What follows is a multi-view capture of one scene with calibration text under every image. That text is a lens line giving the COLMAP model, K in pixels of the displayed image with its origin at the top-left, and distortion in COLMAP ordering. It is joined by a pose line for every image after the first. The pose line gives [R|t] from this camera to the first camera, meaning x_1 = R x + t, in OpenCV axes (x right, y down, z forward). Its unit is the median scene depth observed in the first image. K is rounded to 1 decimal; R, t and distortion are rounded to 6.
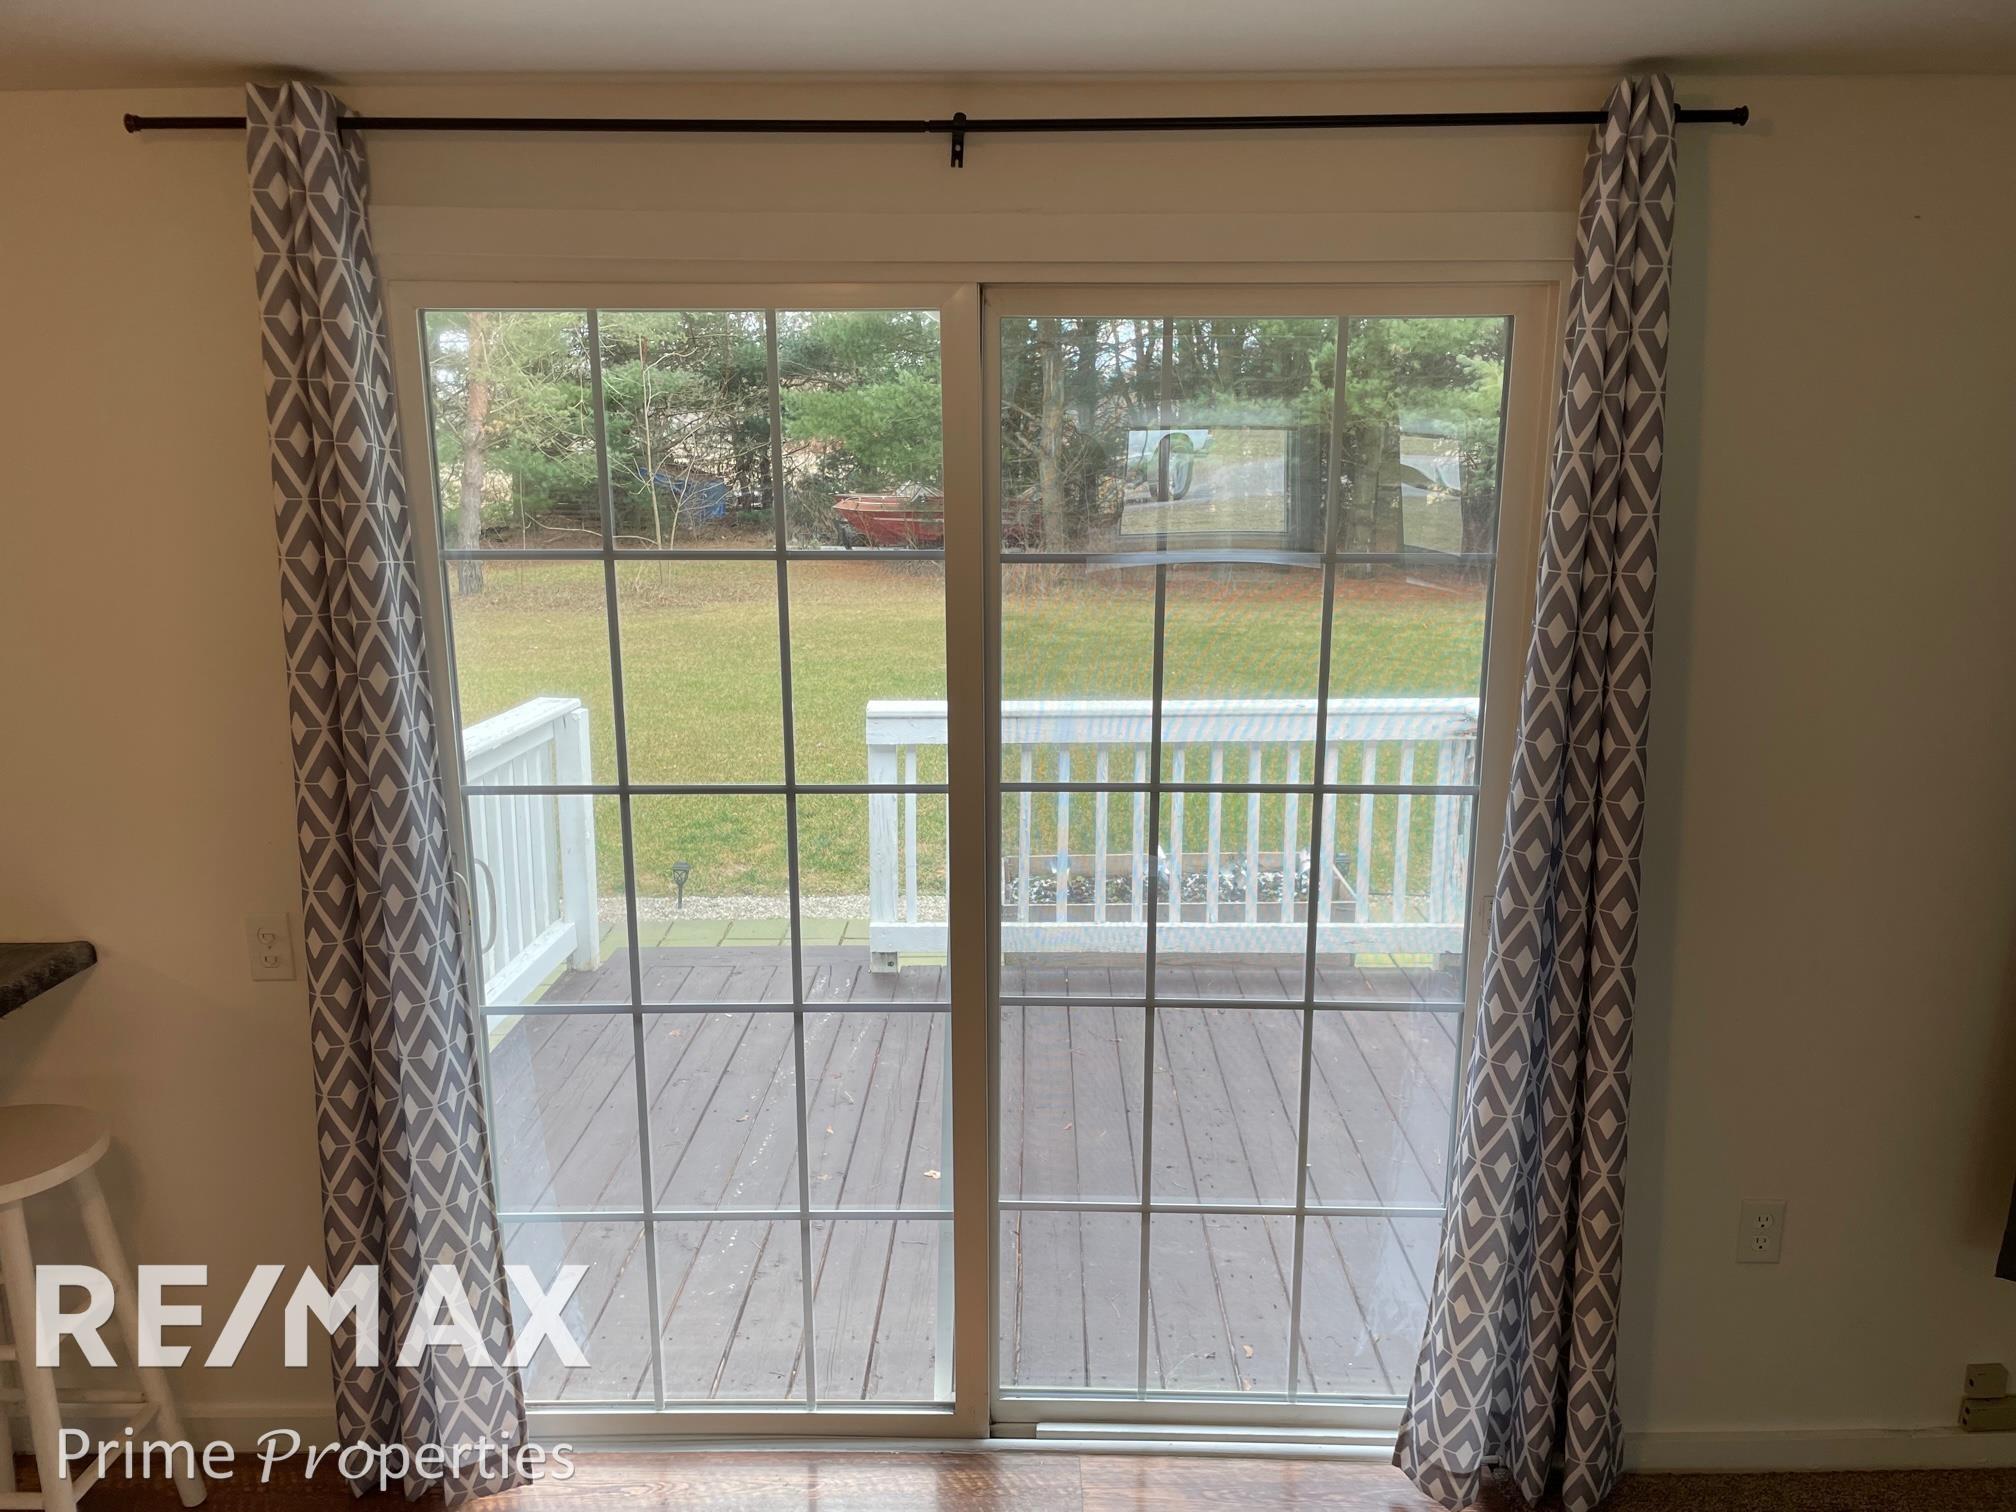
lens RADIAL K [[1534.7, 0, 1008.0], [0, 1534.7, 756.0], [0, 0, 1]] dist [0.140519, -0.217542]
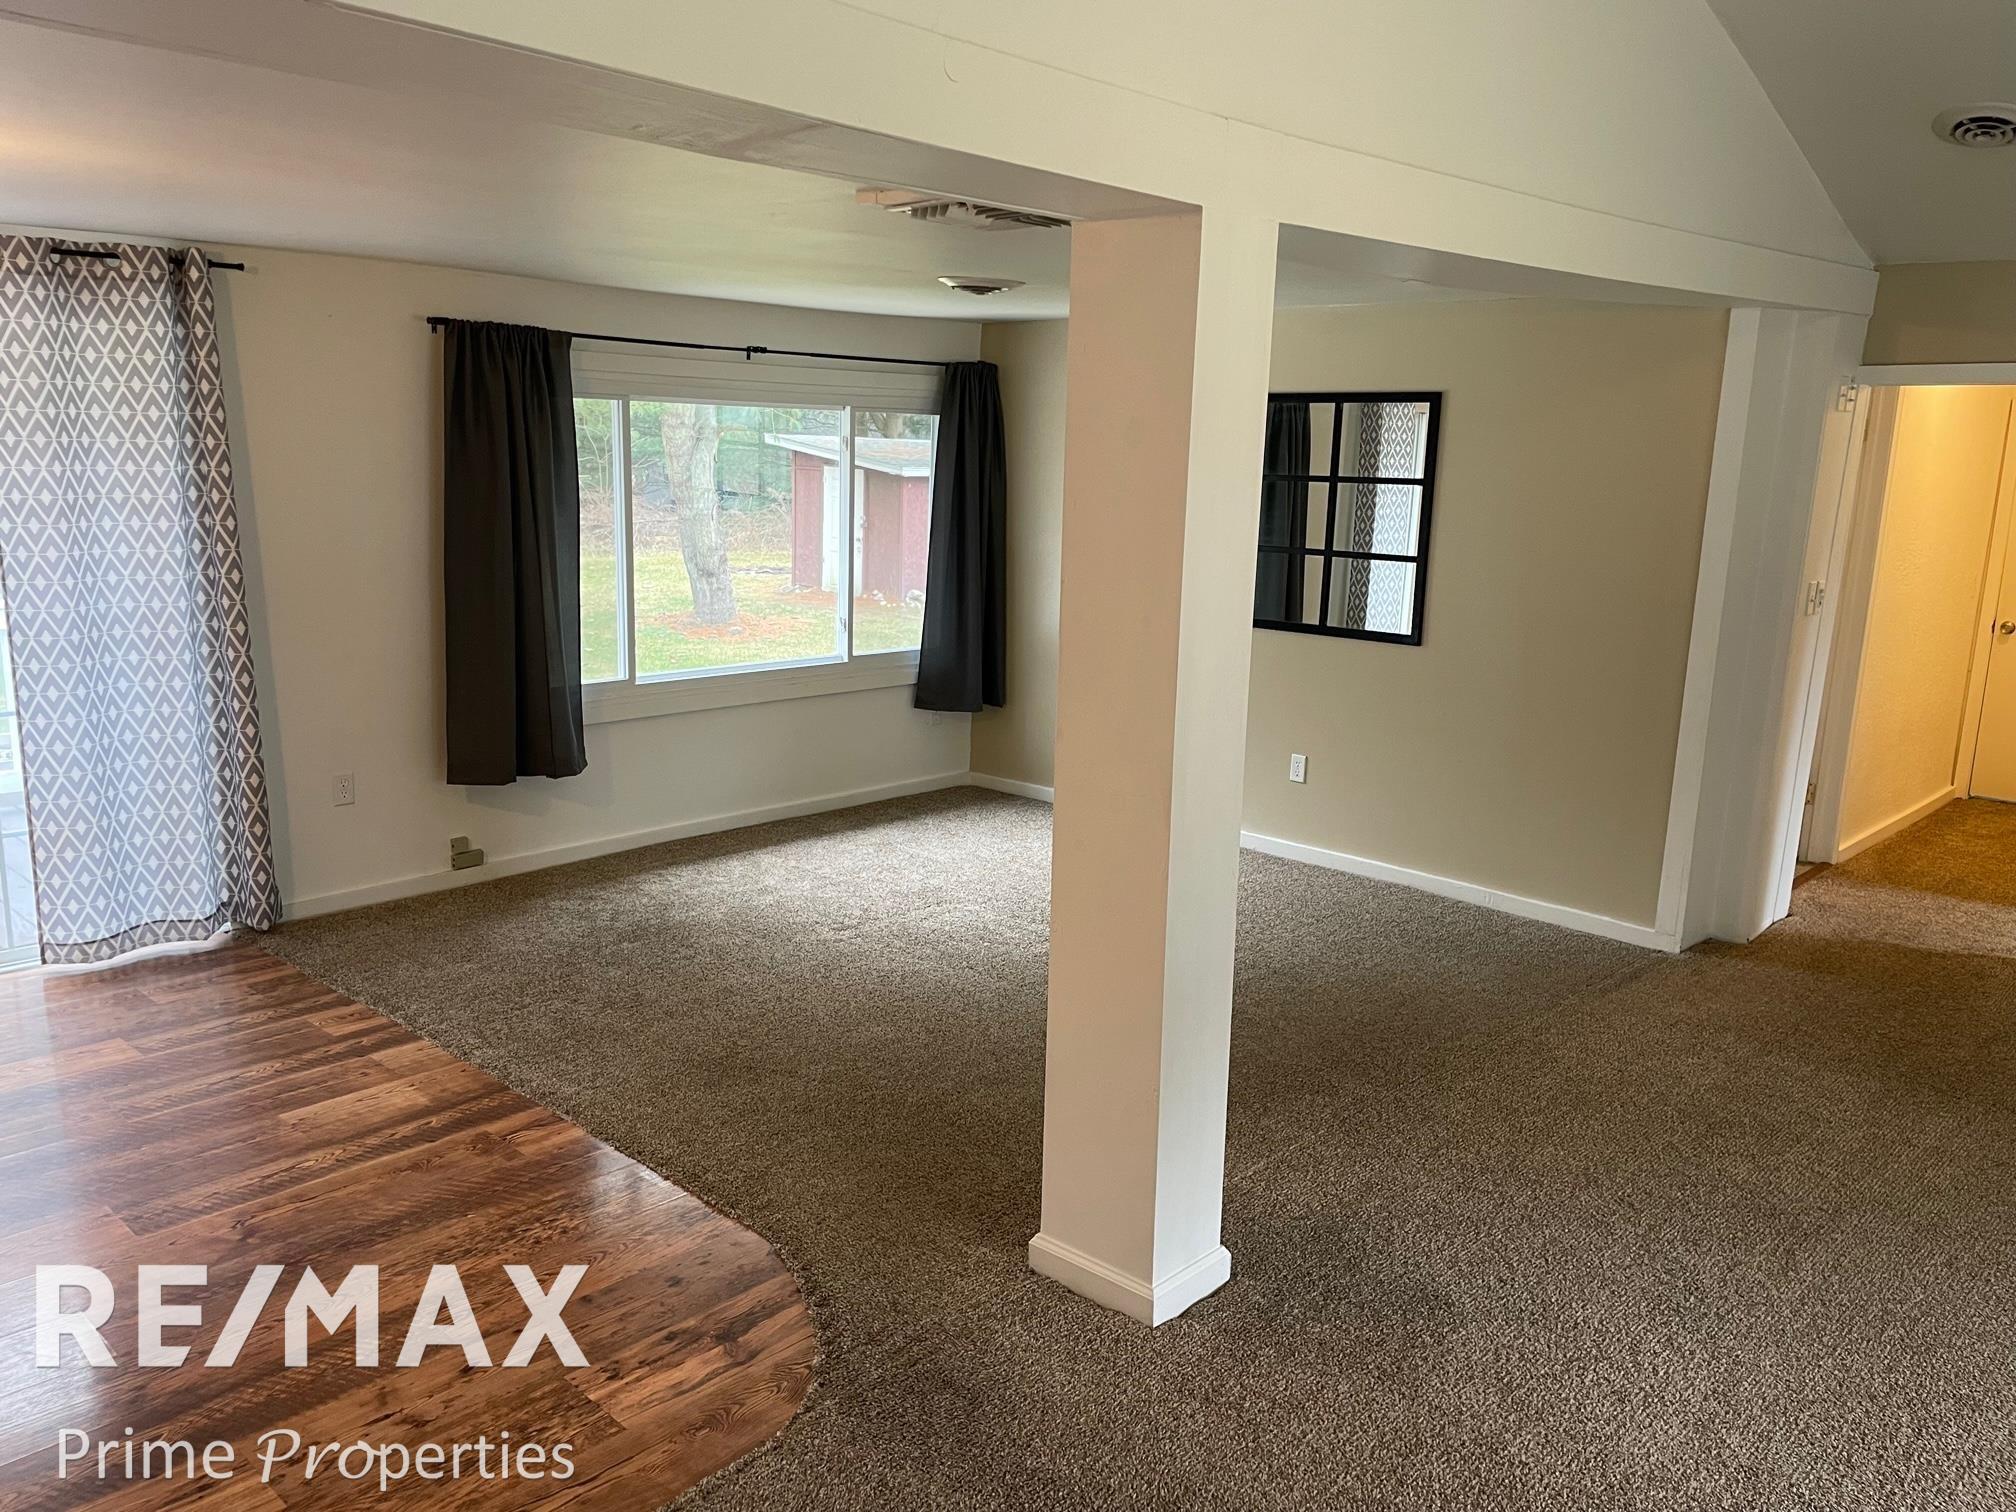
lens RADIAL K [[1534.7, 0, 1008.0], [0, 1534.7, 756.0], [0, 0, 1]] dist [0.140519, -0.217542]
pose [[0.663720, -0.130065, 0.736586, -0.454207], [0.125527, 0.990168, 0.061733, 0.219847], [-0.737373, 0.051489, 0.673520, -1.072802]]
